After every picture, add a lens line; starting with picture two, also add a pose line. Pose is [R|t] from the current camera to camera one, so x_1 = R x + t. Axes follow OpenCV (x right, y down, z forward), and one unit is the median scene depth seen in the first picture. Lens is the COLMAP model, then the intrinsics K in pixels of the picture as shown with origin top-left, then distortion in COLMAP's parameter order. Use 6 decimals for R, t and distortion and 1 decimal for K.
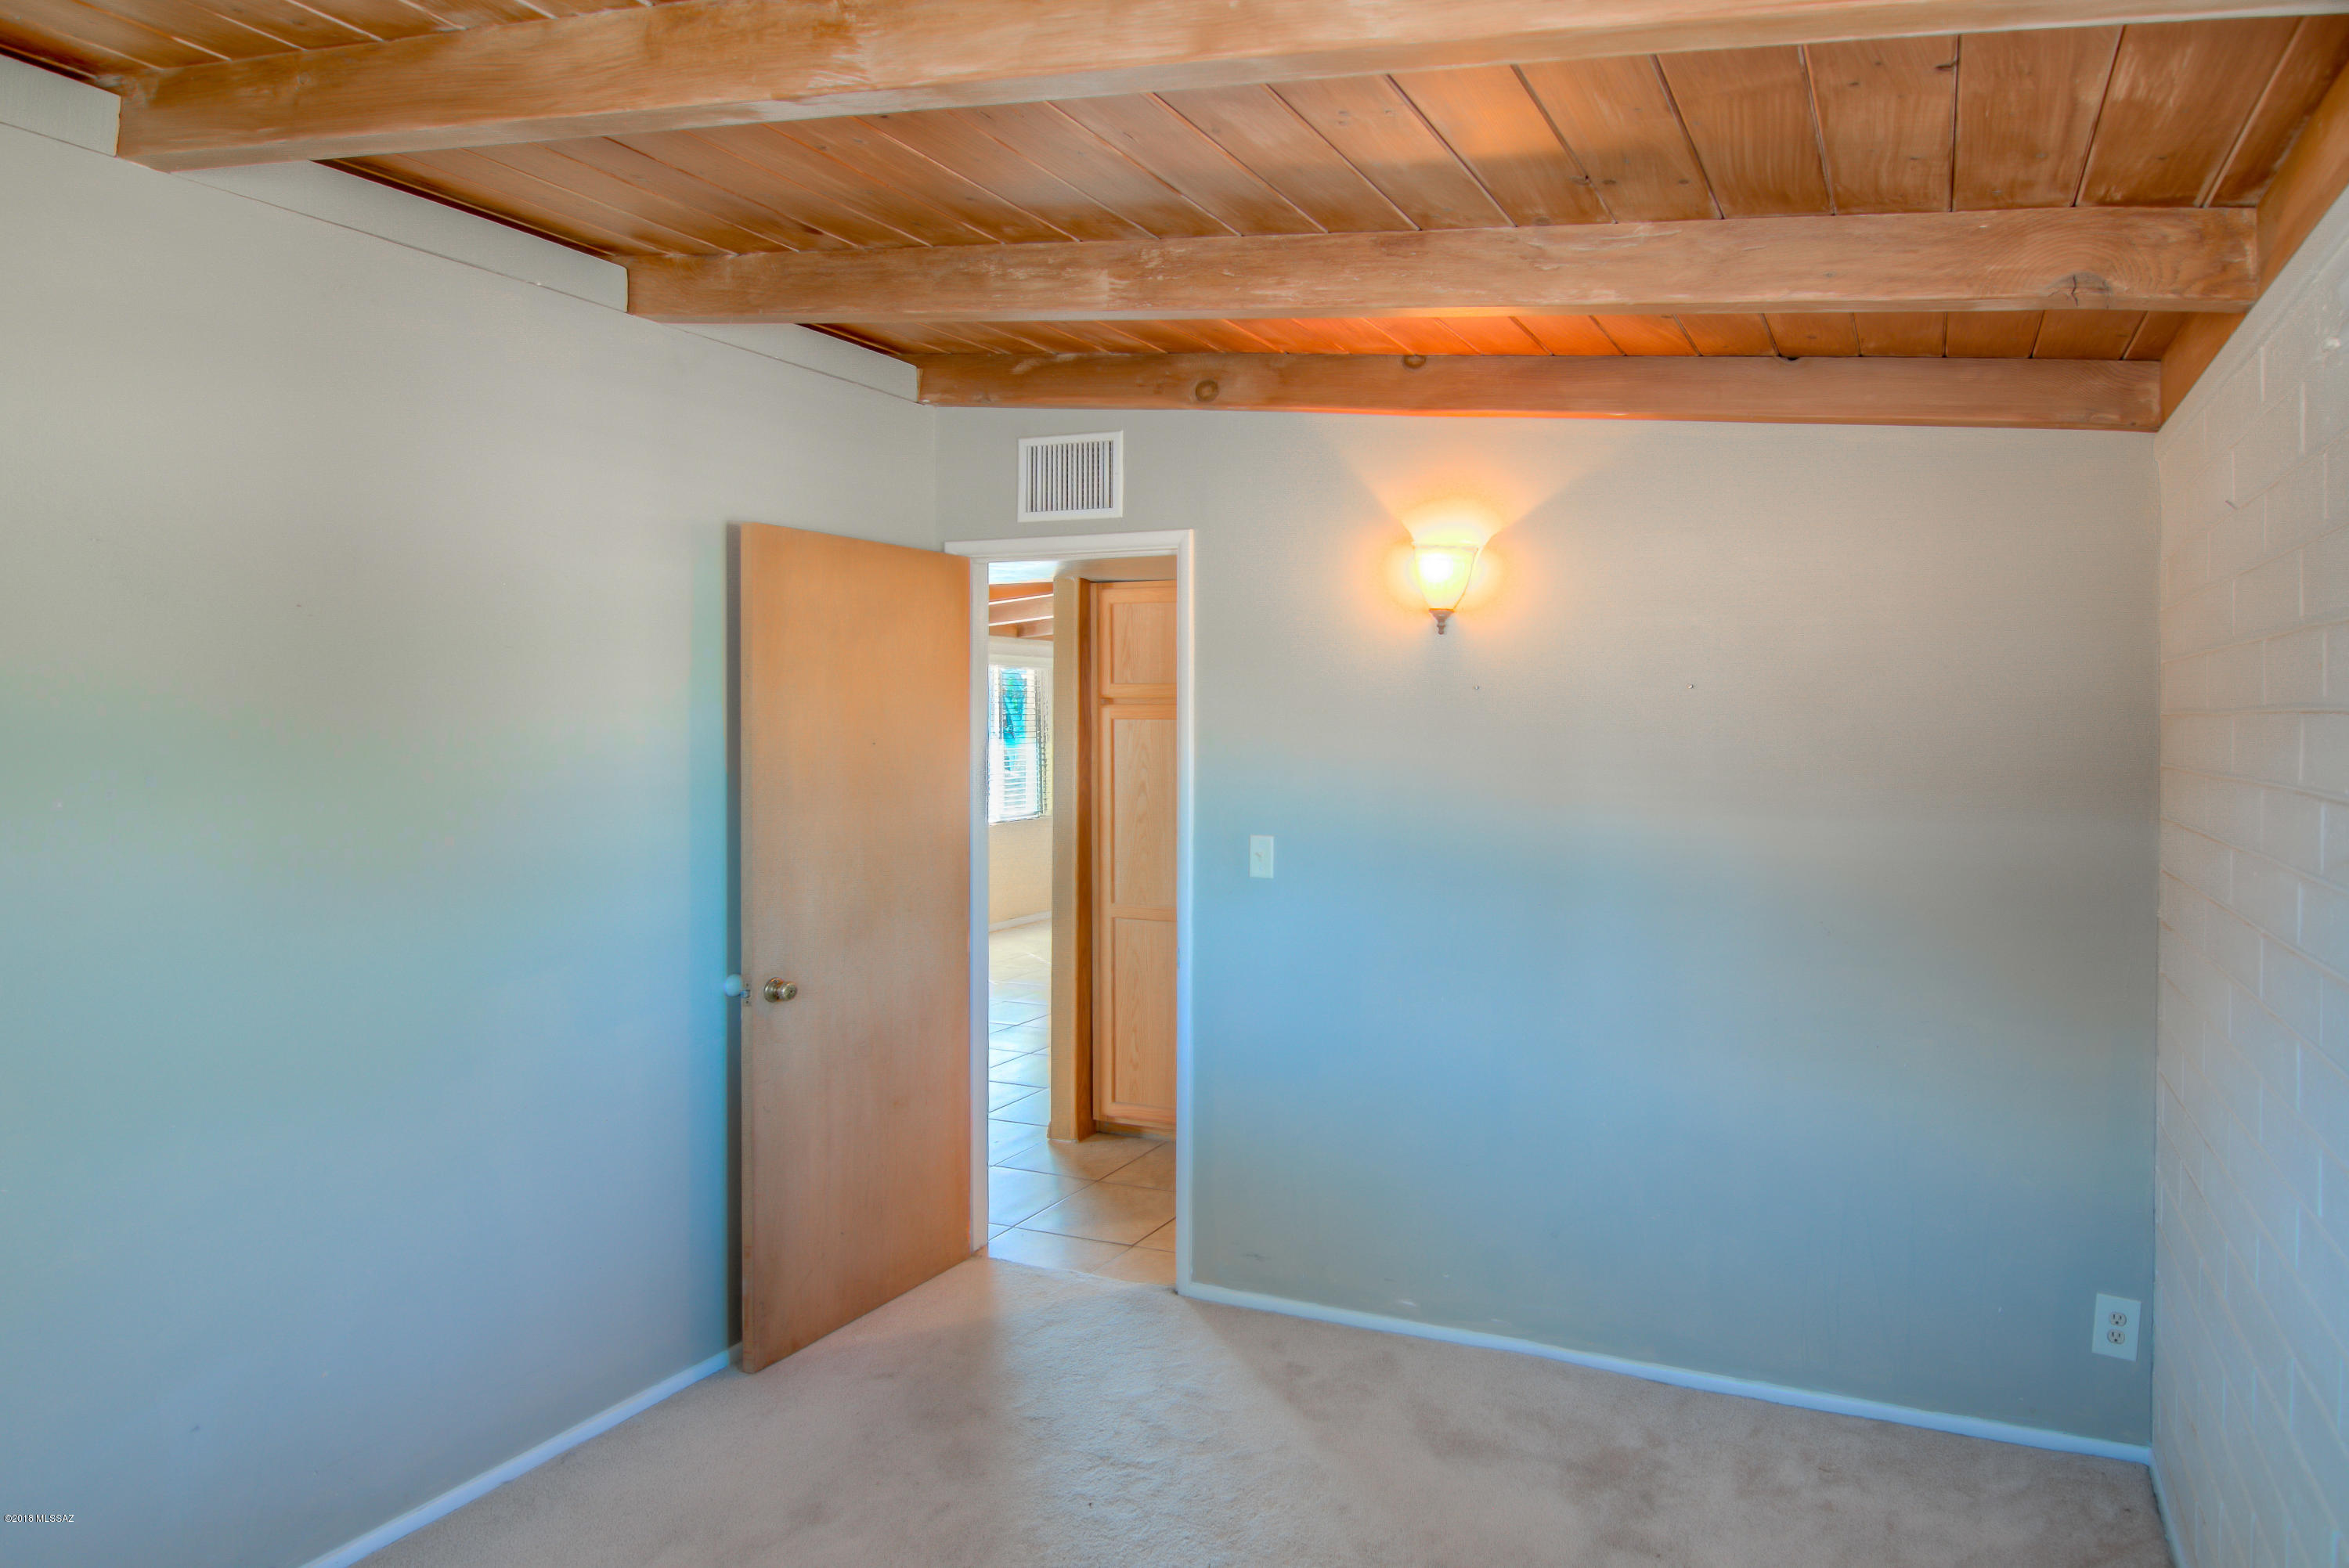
lens RADIAL K [[1162.0, 0, 1177.0], [0, 1162.0, 745.7], [0, 0, 1]] dist [0.002253, -0.012575]
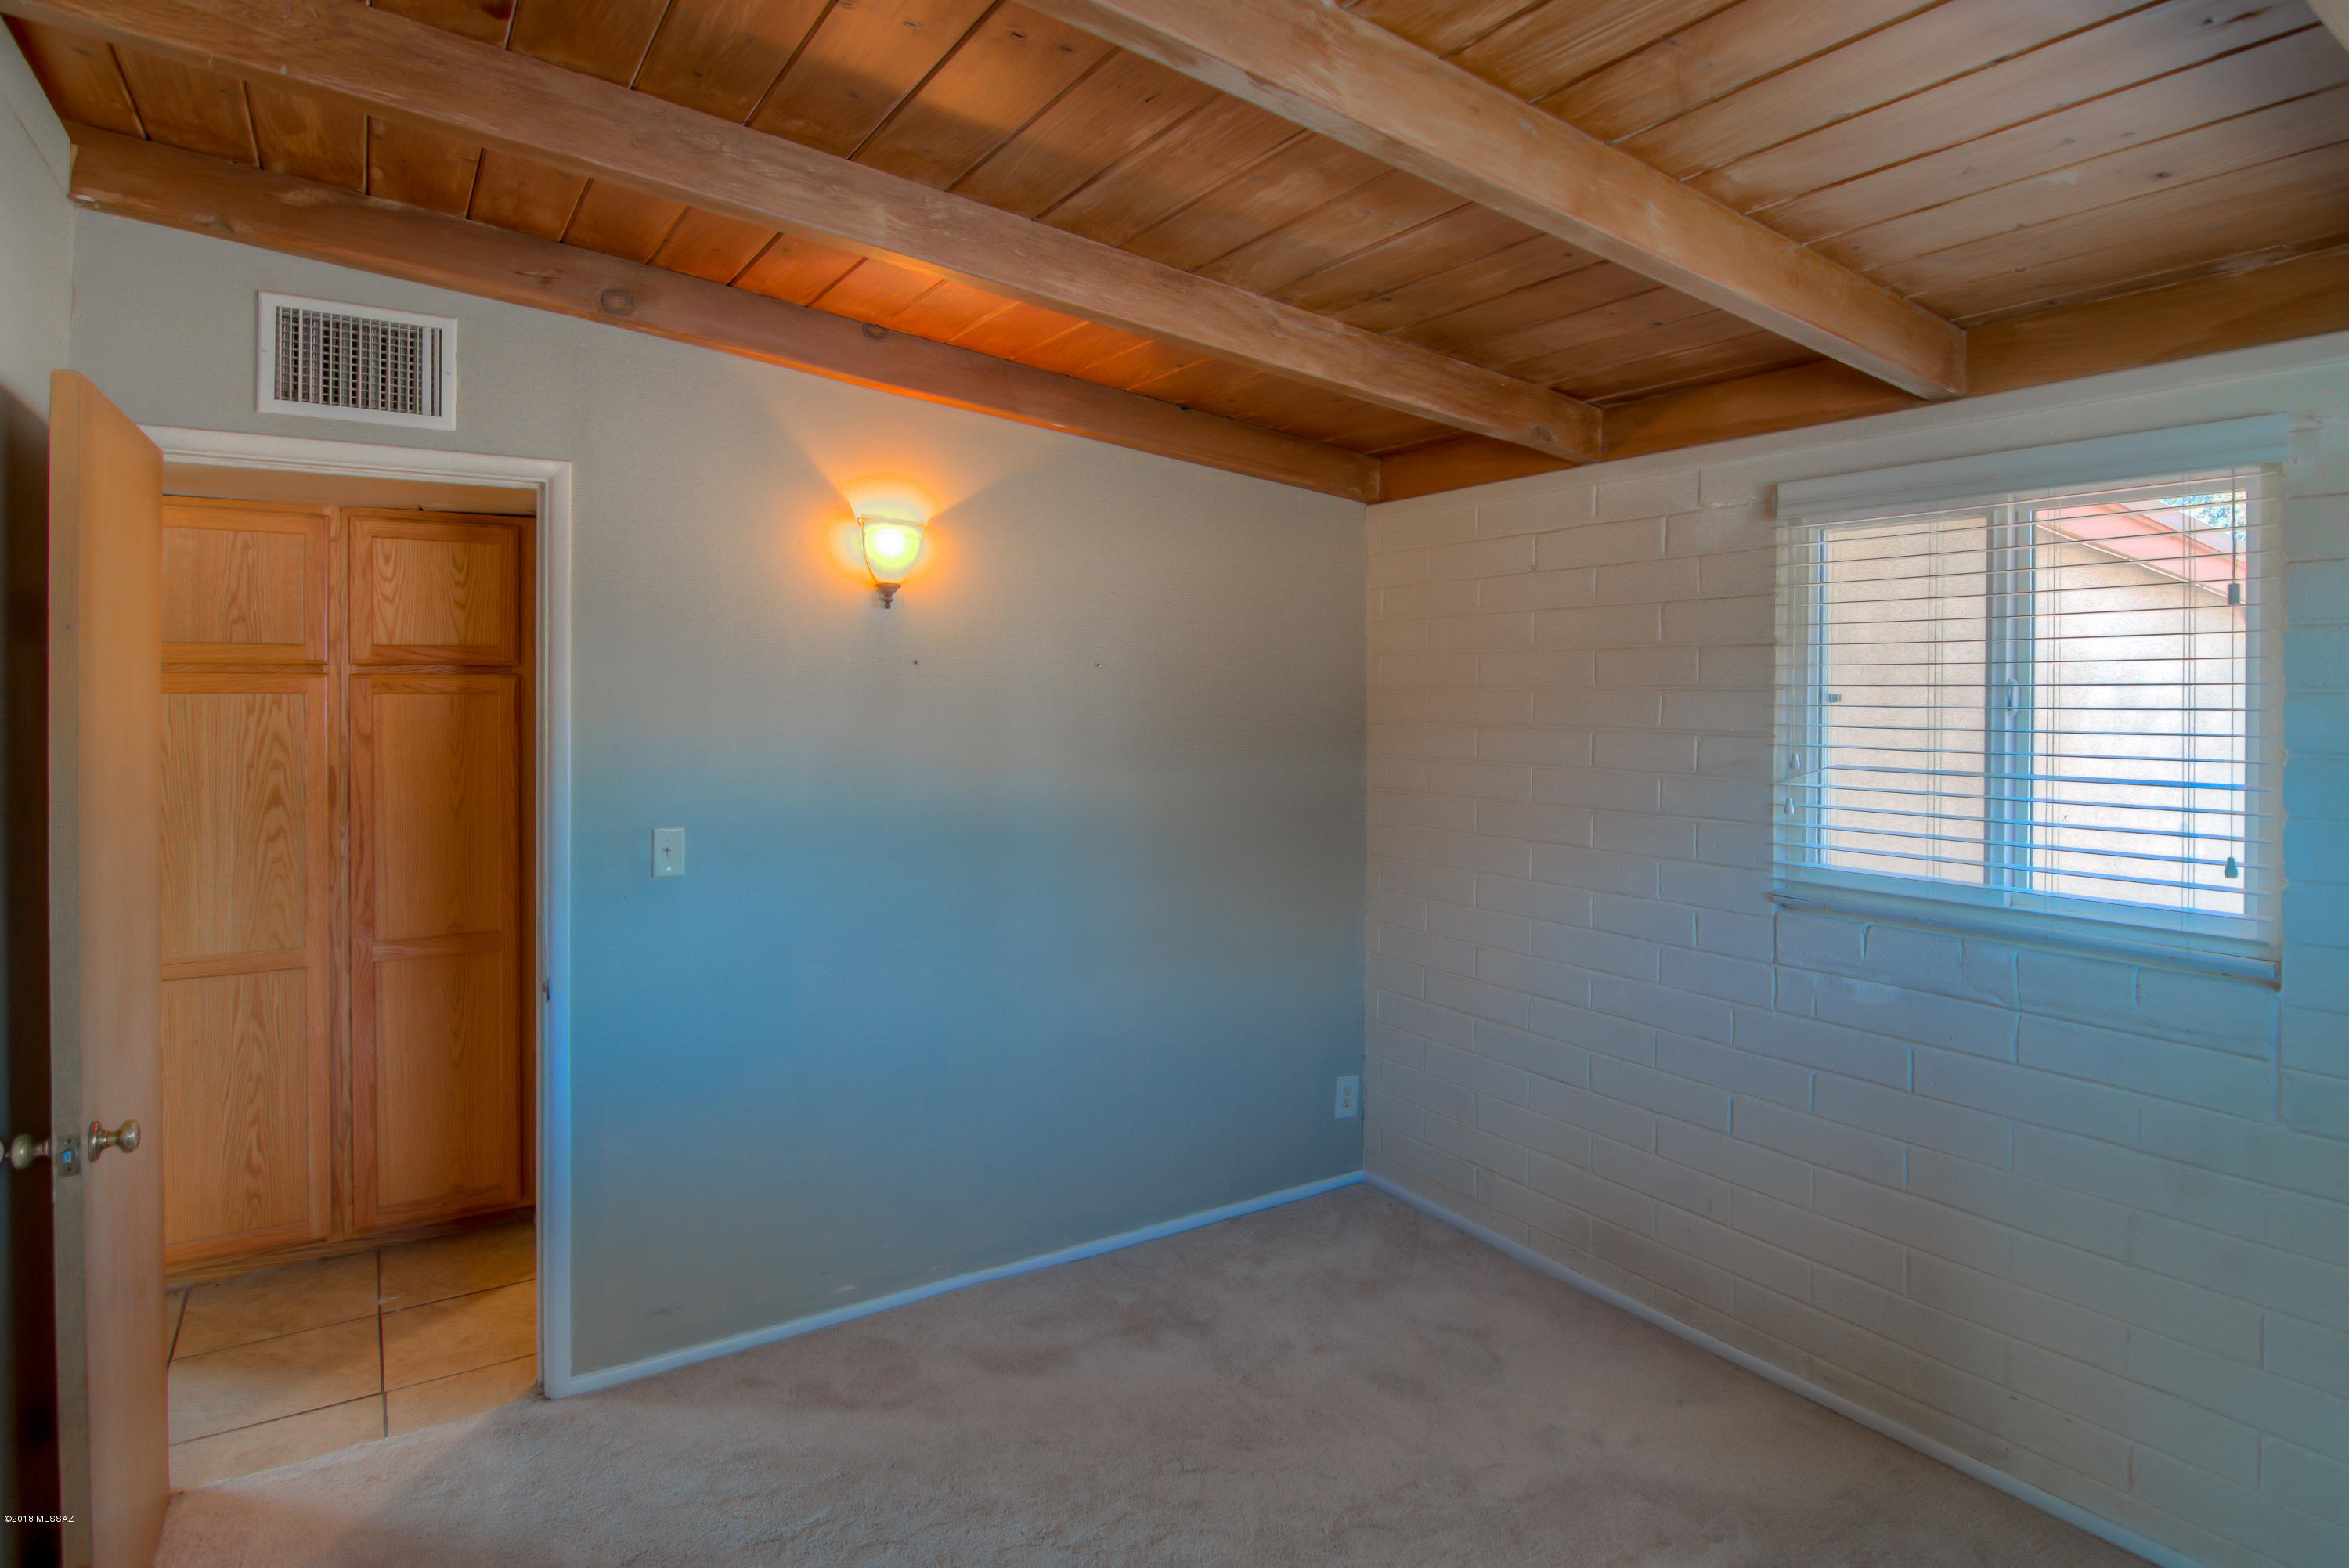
lens RADIAL K [[1242.0, 0, 1139.2], [0, 1242.0, 729.8], [0, 0, 1]] dist [-0.003892, -0.016200]
pose [[0.622692, -0.028356, 0.781953, -0.535604], [0.019563, 0.999595, 0.020670, -0.010178], [-0.782222, 0.002426, 0.622995, 0.180875]]
